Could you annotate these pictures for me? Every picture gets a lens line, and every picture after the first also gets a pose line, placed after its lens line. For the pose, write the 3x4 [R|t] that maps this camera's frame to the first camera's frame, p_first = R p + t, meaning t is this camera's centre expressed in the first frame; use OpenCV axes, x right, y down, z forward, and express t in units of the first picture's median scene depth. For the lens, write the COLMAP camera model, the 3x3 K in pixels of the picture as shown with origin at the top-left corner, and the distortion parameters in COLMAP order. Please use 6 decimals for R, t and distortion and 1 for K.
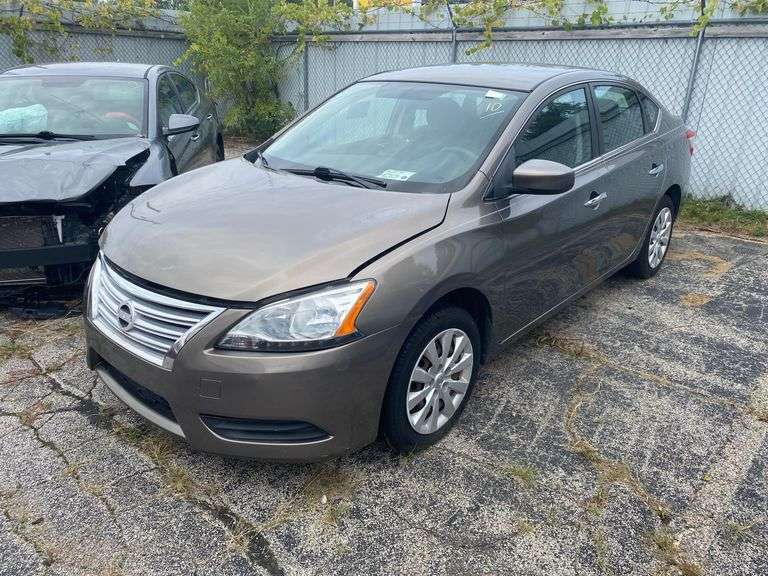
lens RADIAL K [[583.7, 0, 391.8], [0, 583.7, 292.1], [0, 0, 1]] dist [0.021805, -0.035610]
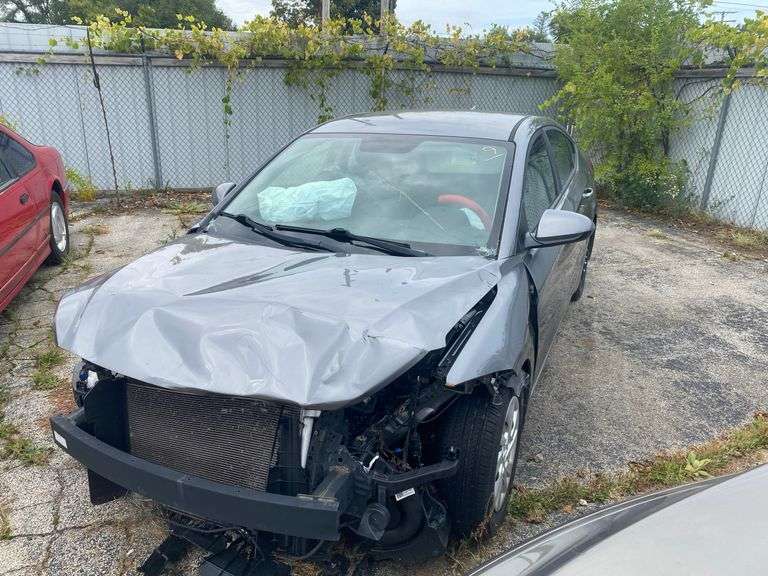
lens RADIAL K [[583.7, 0, 380.4], [0, 583.7, 287.1], [0, 0, 1]] dist [0.021805, -0.035610]
pose [[0.847235, 0.165288, -0.504849, -0.112765], [-0.196995, 0.980357, -0.009627, -0.101202], [0.493341, 0.107610, 0.863154, 0.235450]]
